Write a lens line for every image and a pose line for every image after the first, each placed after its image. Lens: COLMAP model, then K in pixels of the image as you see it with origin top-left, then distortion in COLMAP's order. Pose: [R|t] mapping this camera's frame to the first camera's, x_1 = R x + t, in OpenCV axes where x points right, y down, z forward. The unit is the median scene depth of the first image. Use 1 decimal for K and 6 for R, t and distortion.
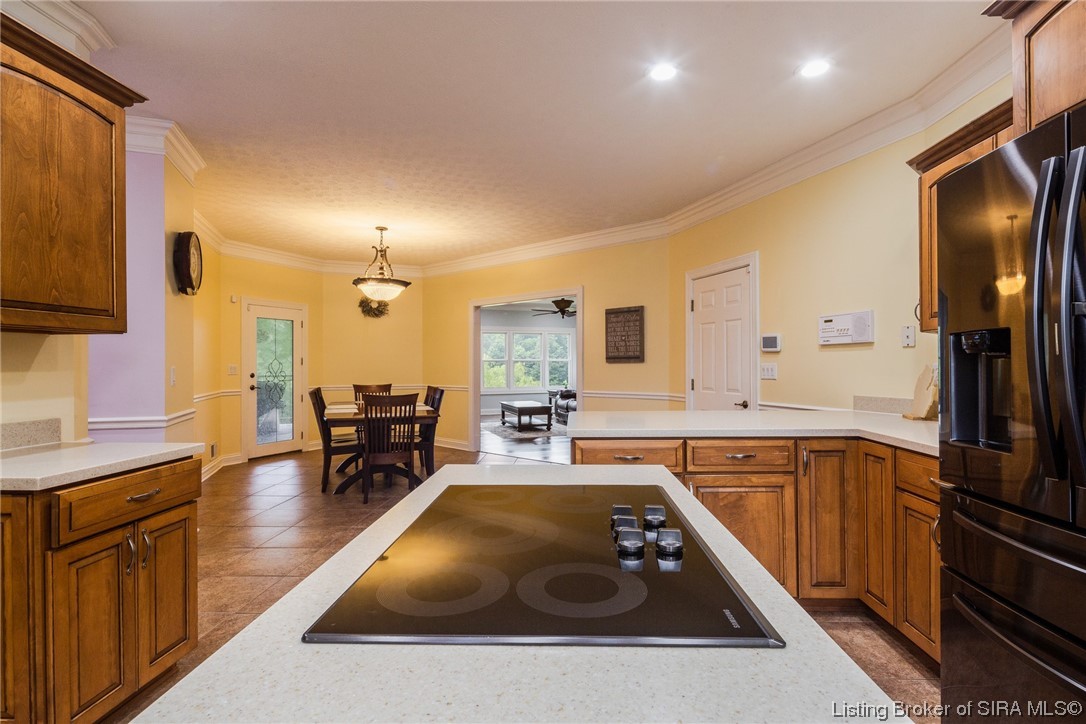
lens RADIAL K [[532.1, 0, 550.3], [0, 532.1, 363.2], [0, 0, 1]] dist [0.009406, -0.007157]
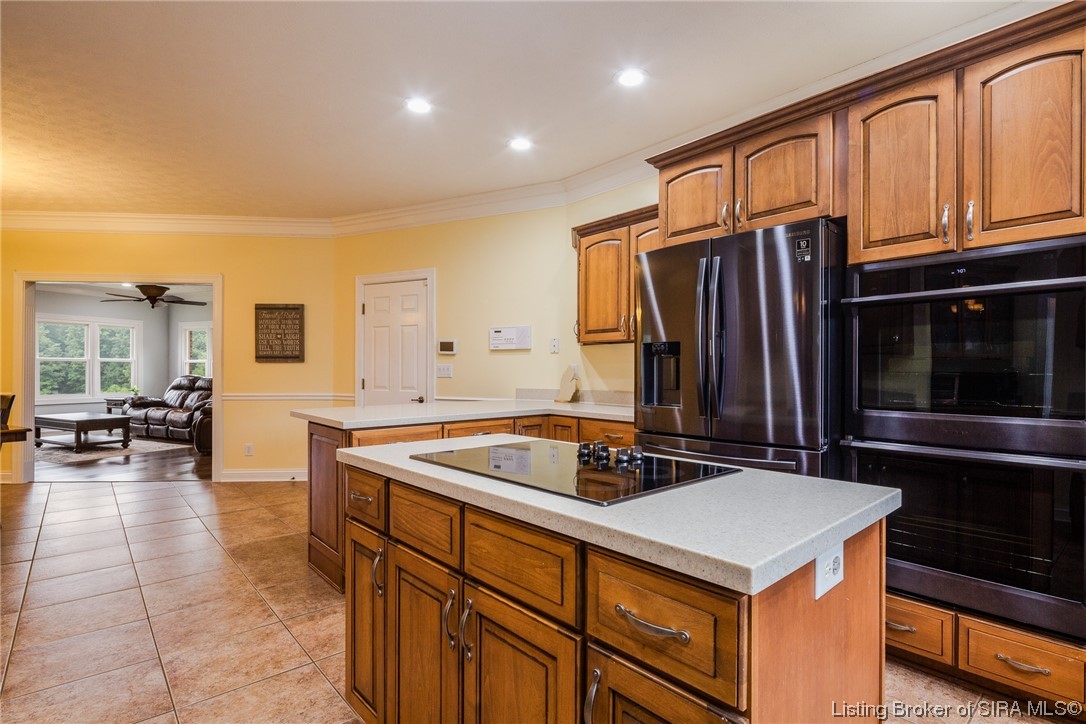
lens RADIAL K [[532.1, 0, 548.1], [0, 532.1, 372.0], [0, 0, 1]] dist [0.009406, -0.007157]
pose [[0.713853, 0.005729, 0.700272, -0.184478], [-0.009770, 0.999951, 0.001779, 0.009877], [-0.700228, -0.008111, 0.713874, -0.007326]]
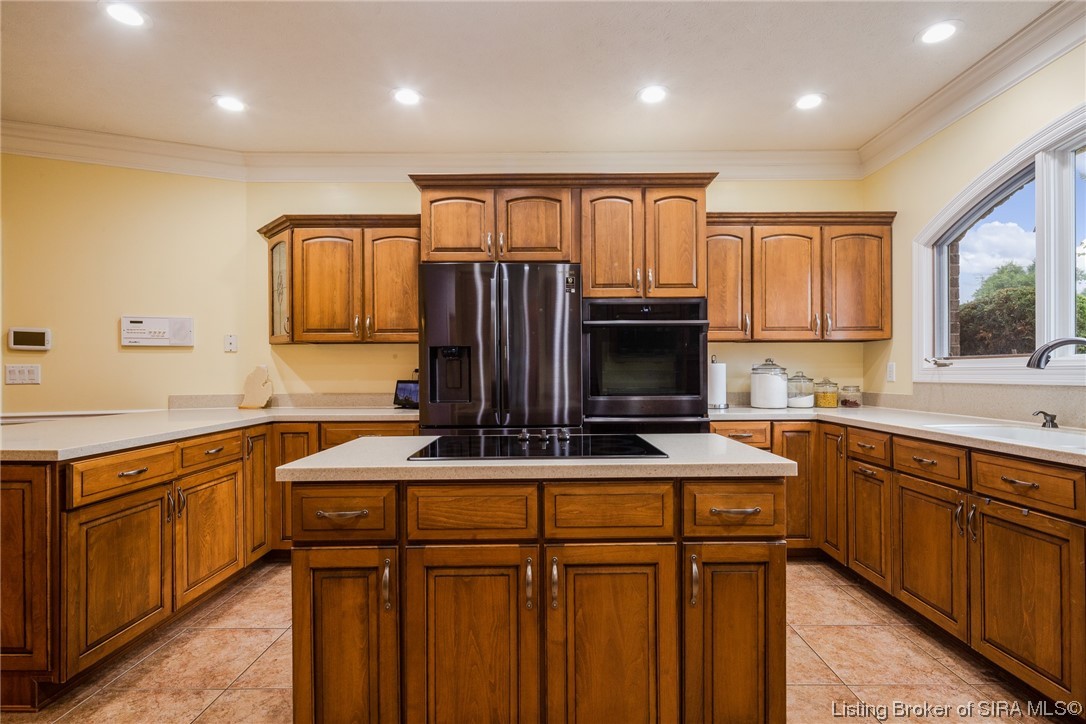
lens RADIAL K [[532.1, 0, 552.9], [0, 532.1, 372.2], [0, 0, 1]] dist [0.009406, -0.007157]
pose [[-0.054843, 0.005351, 0.998481, -0.313720], [0.000715, 0.999986, -0.005319, 0.012276], [-0.998495, 0.000422, -0.054846, 0.176131]]
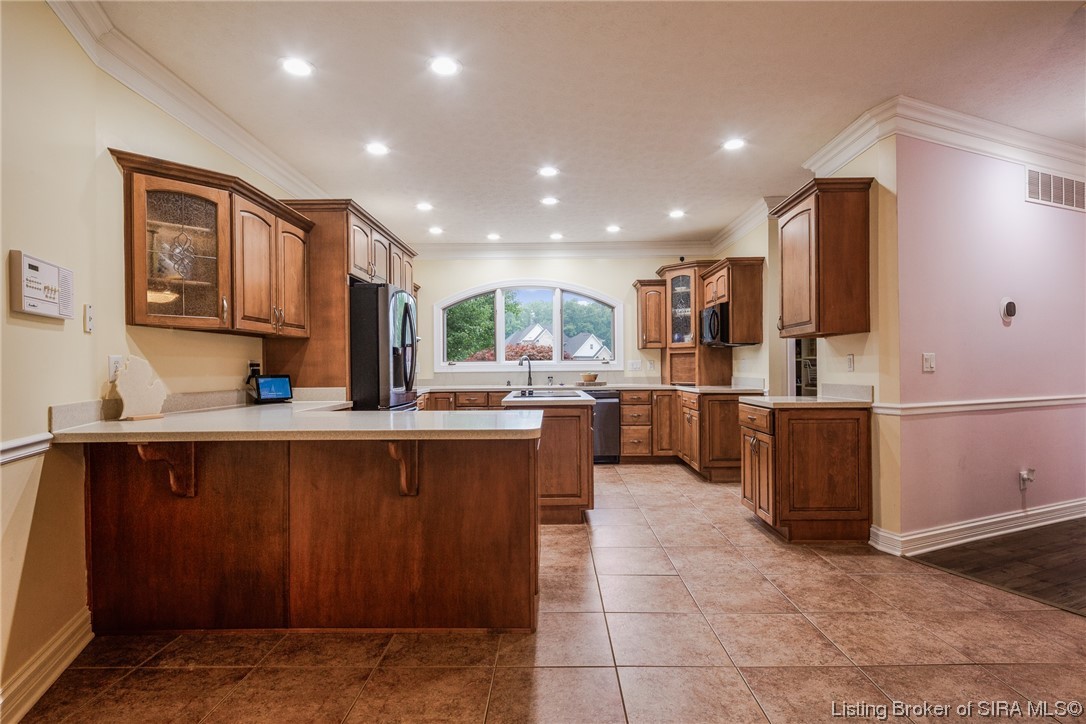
lens RADIAL K [[532.1, 0, 567.3], [0, 532.1, 371.8], [0, 0, 1]] dist [0.009406, -0.007157]
pose [[-0.996817, 0.014754, -0.078351, 0.031468], [0.014409, 0.999884, 0.004971, 0.016372], [0.078415, 0.003827, -0.996913, 0.959591]]
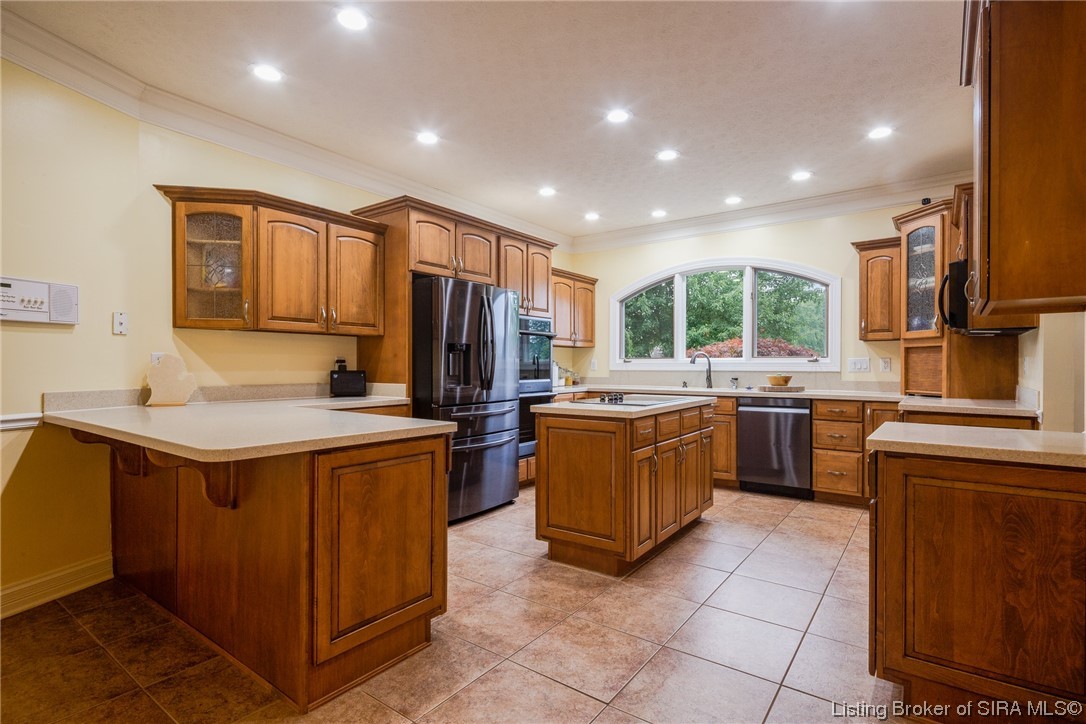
lens RADIAL K [[532.1, 0, 562.9], [0, 532.1, 367.3], [0, 0, 1]] dist [0.009406, -0.007157]
pose [[-0.851479, 0.001126, 0.524387, -0.259345], [0.000181, 0.999998, -0.001853, 0.015624], [-0.524388, -0.001483, -0.851478, 0.741864]]
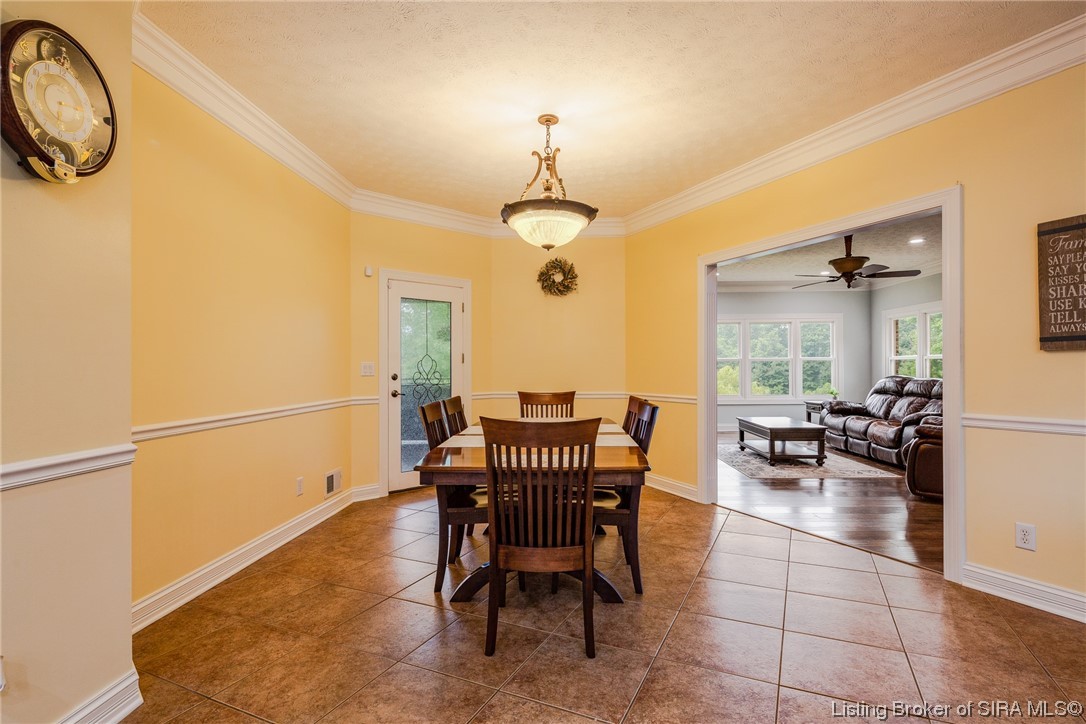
lens RADIAL K [[532.1, 0, 562.5], [0, 532.1, 367.3], [0, 0, 1]] dist [0.009406, -0.007157]
pose [[0.931914, -0.002450, -0.362672, -0.098418], [0.002565, 0.999997, -0.000164, 0.012177], [0.362671, -0.000777, 0.931917, 0.484842]]
